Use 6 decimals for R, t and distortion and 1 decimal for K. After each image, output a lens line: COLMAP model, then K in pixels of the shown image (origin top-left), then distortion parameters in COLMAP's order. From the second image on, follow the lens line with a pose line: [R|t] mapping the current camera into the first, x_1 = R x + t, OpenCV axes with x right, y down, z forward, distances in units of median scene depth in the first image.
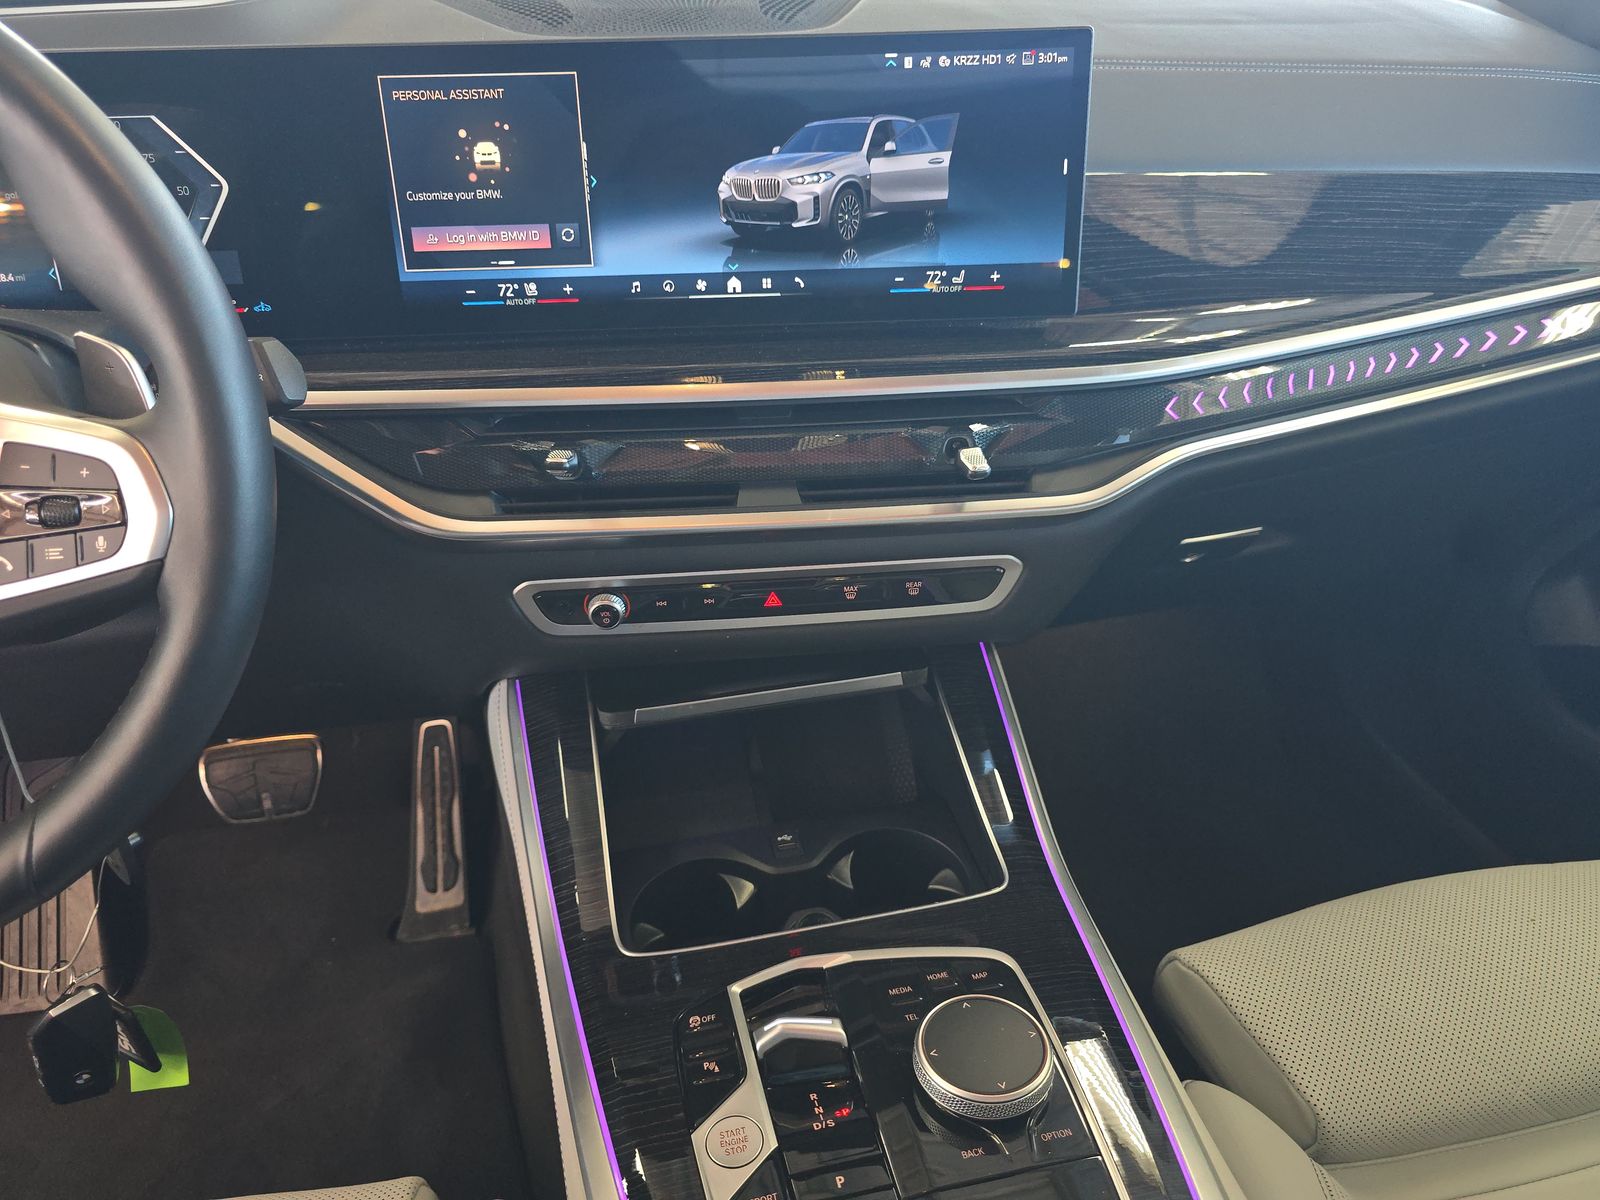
lens RADIAL K [[1072.2, 0, 793.8], [0, 1072.2, 612.4], [0, 0, 1]] dist [0.000319, -0.024648]
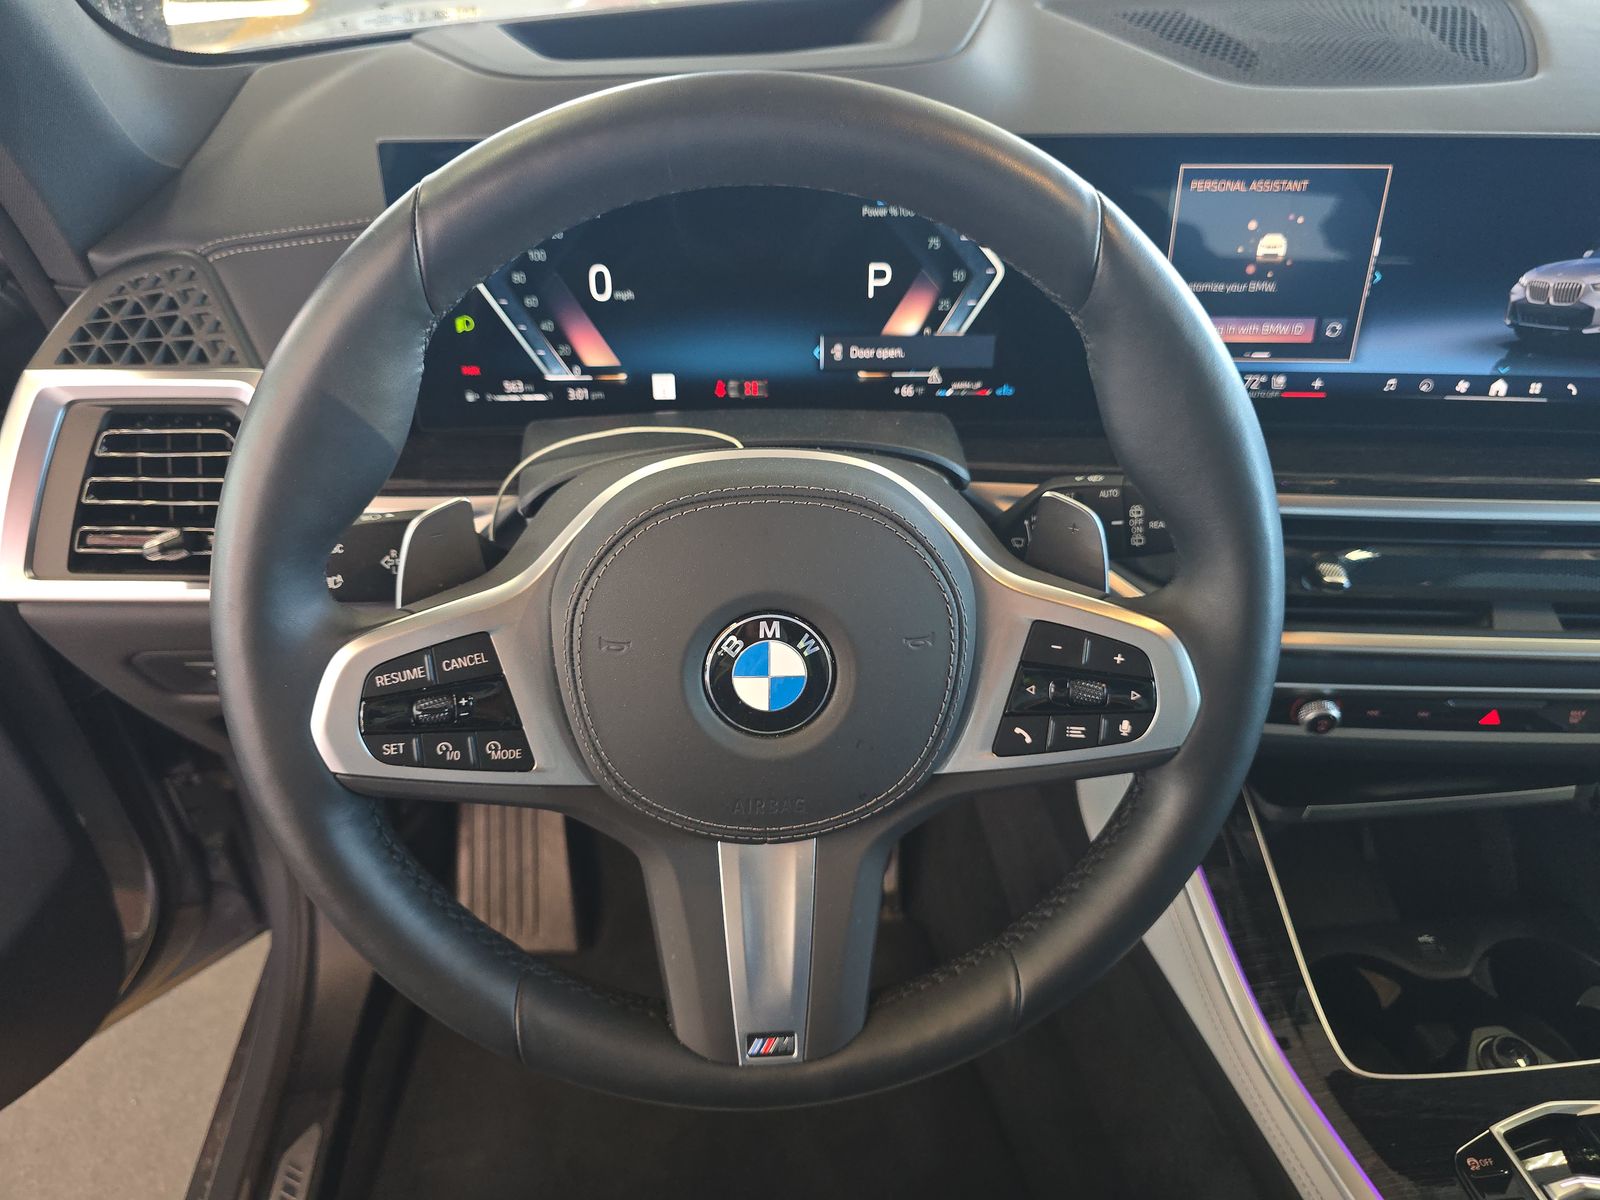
lens RADIAL K [[1072.2, 0, 796.6], [0, 1072.2, 613.8], [0, 0, 1]] dist [0.000319, -0.024648]
pose [[0.988357, 0.077260, -0.131081, -0.540342], [-0.064802, 0.993194, 0.096783, -0.162365], [0.137667, -0.087162, 0.986636, -0.030041]]
